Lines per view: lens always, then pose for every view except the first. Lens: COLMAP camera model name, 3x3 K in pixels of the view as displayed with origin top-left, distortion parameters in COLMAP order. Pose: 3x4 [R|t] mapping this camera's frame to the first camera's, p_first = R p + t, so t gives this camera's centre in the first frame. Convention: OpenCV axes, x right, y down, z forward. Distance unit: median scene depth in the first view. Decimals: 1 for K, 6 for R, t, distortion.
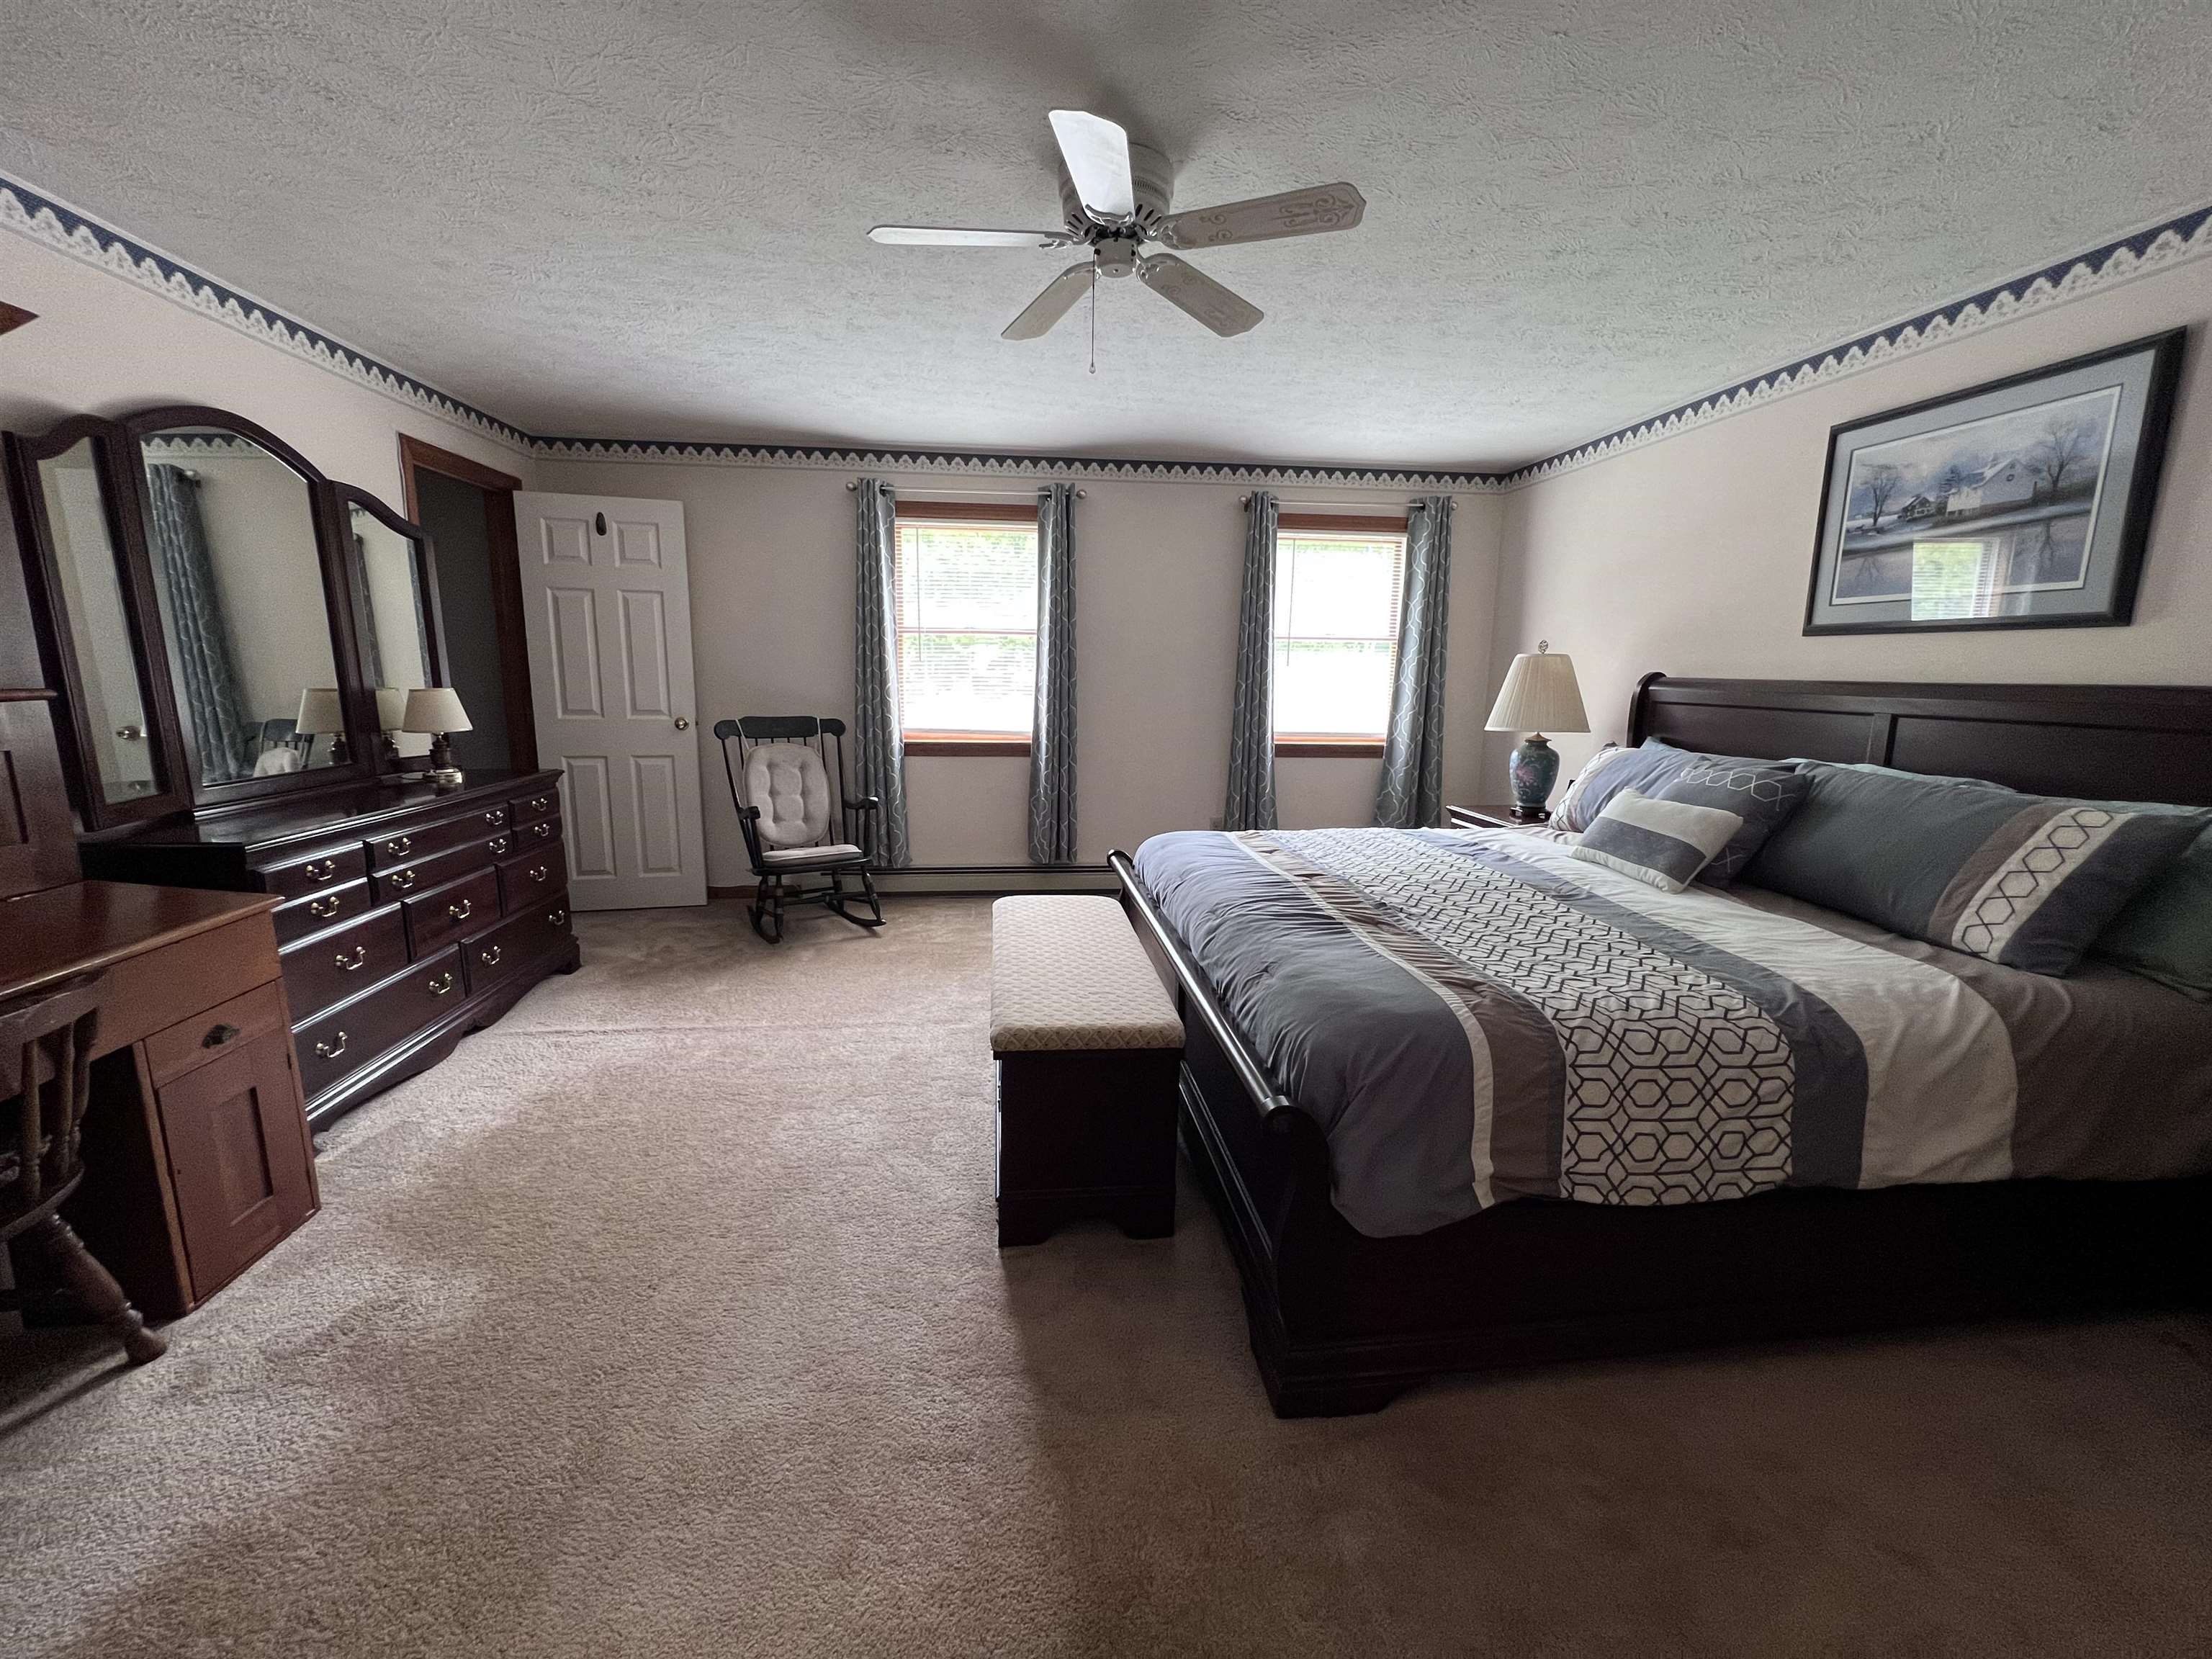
lens RADIAL K [[890.6, 0, 1102.8], [0, 890.6, 825.9], [0, 0, 1]] dist [-0.002433, 0.001170]
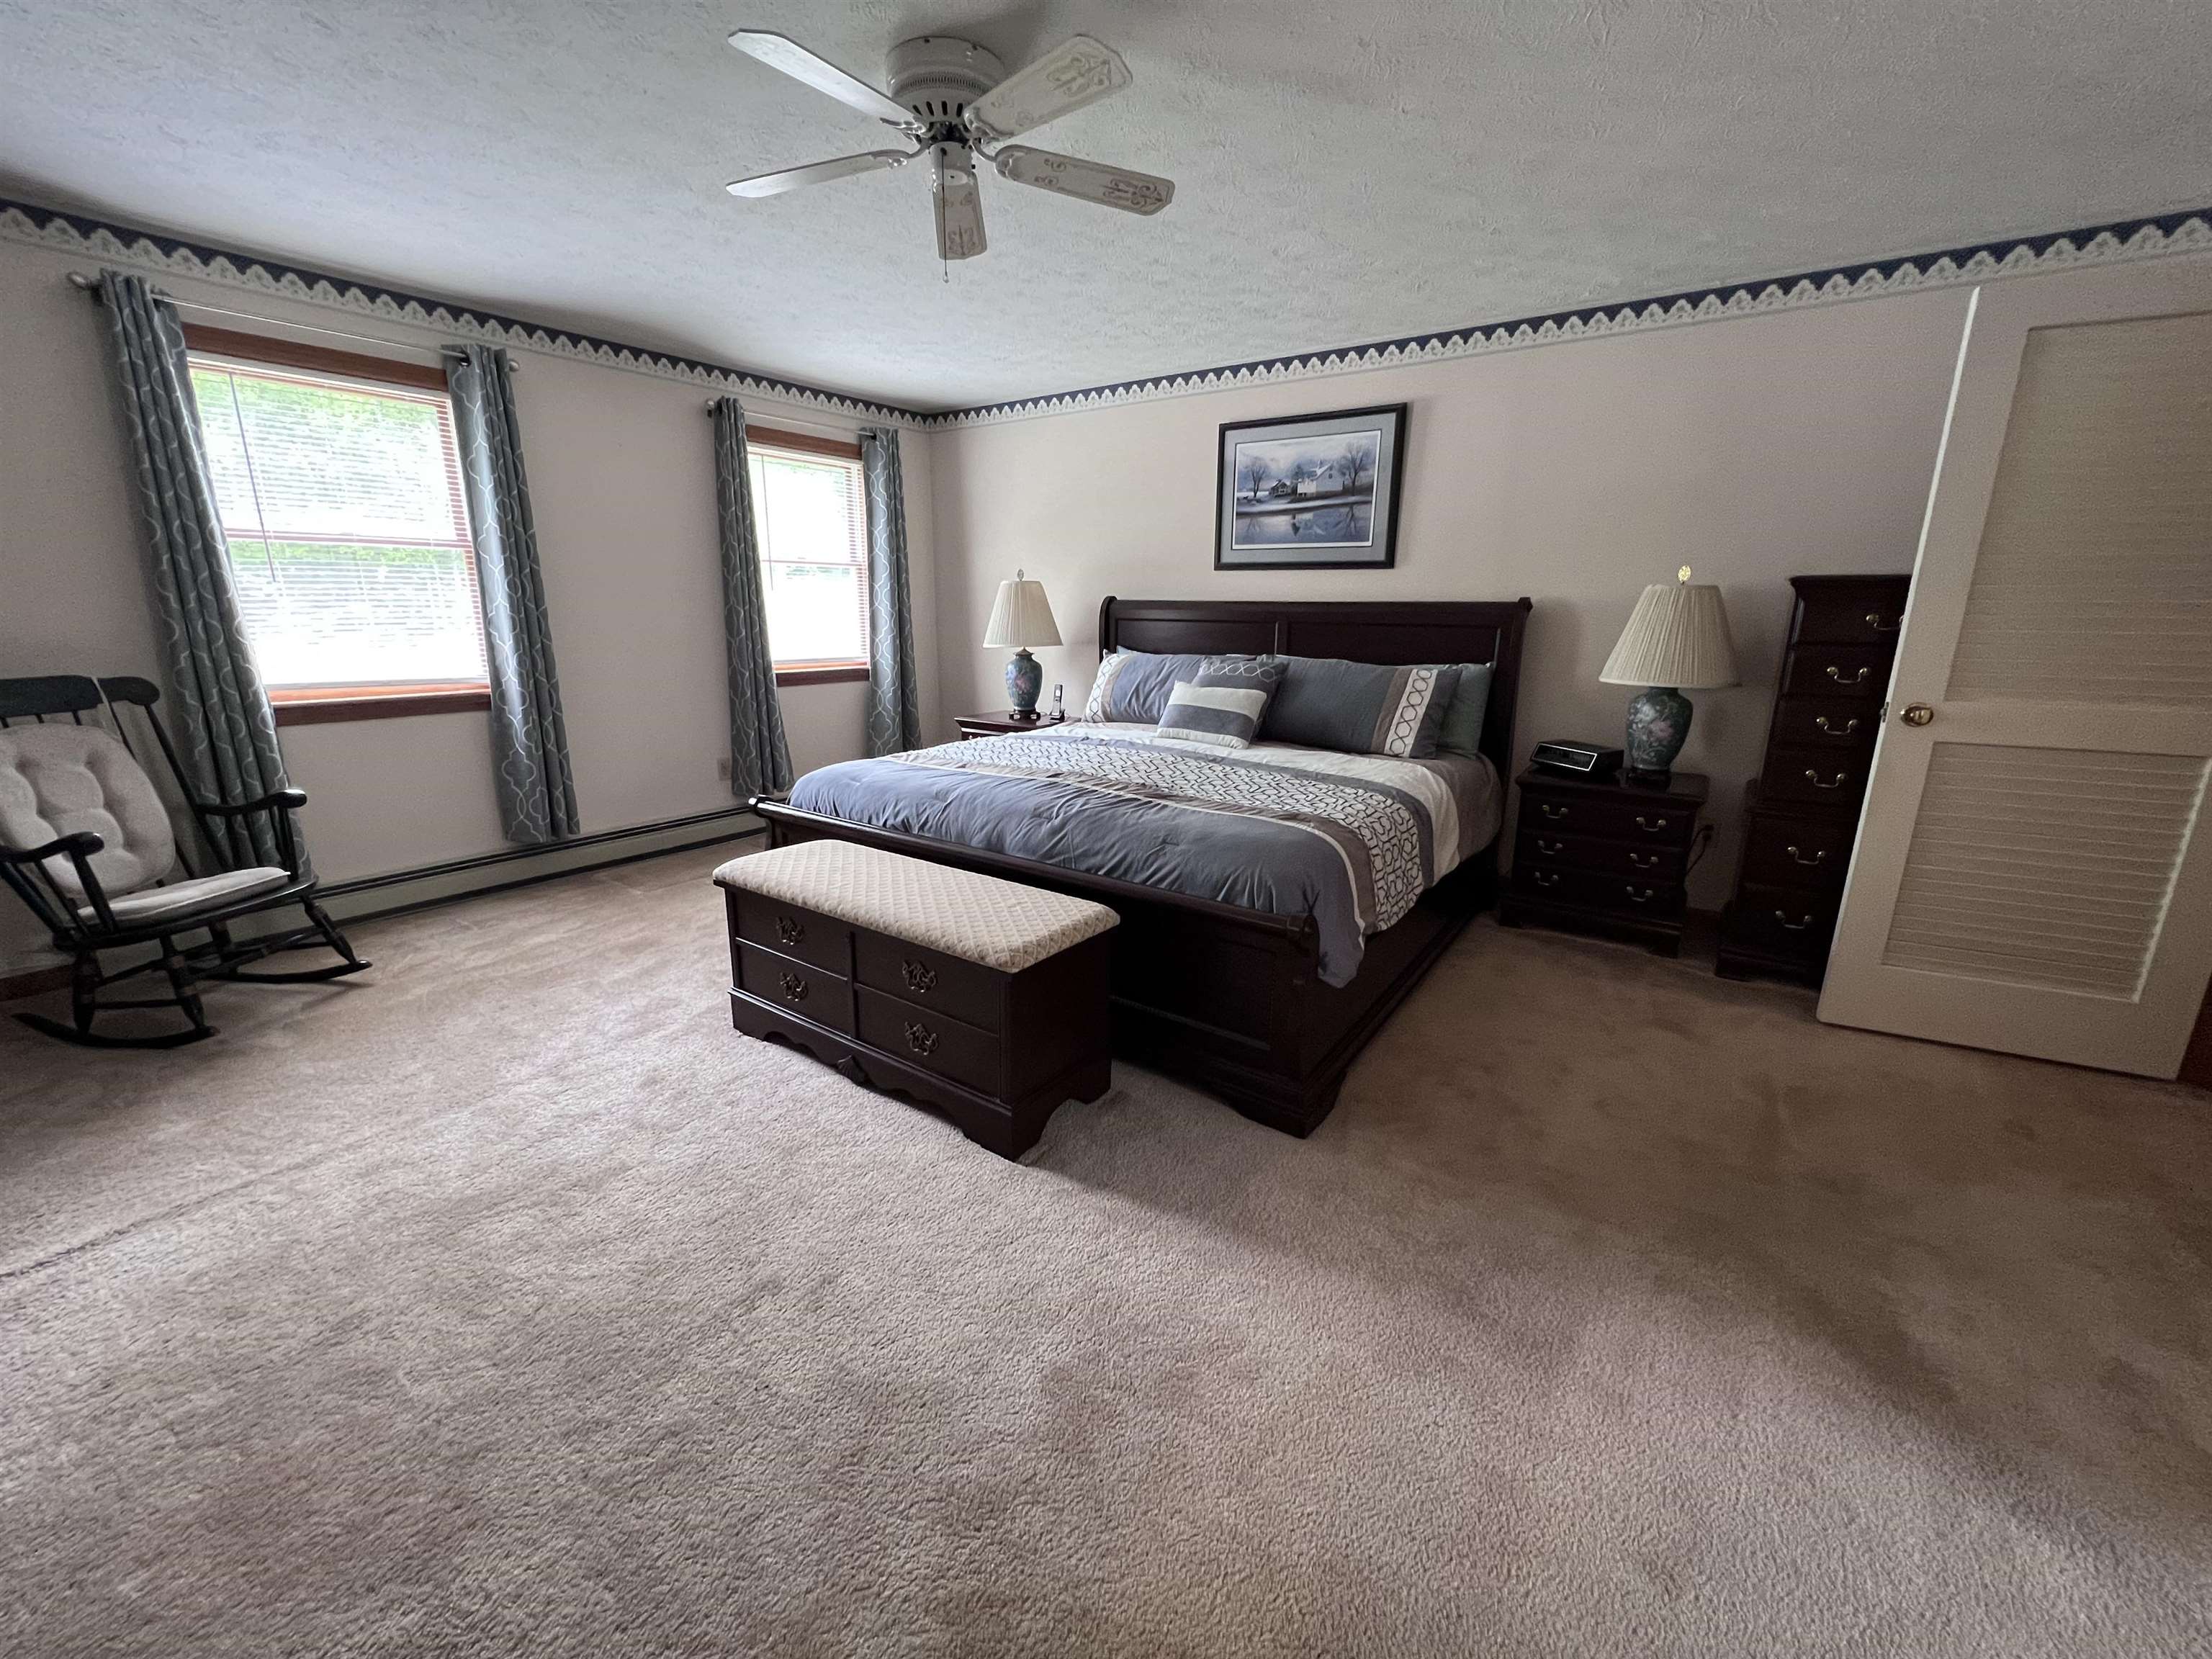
lens RADIAL K [[890.6, 0, 1101.5], [0, 890.6, 825.1], [0, 0, 1]] dist [-0.002433, 0.001170]
pose [[0.668062, -0.187612, 0.720066, -0.353070], [0.130712, 0.982234, 0.134647, -0.017692], [-0.732535, 0.004169, 0.680717, 0.107659]]
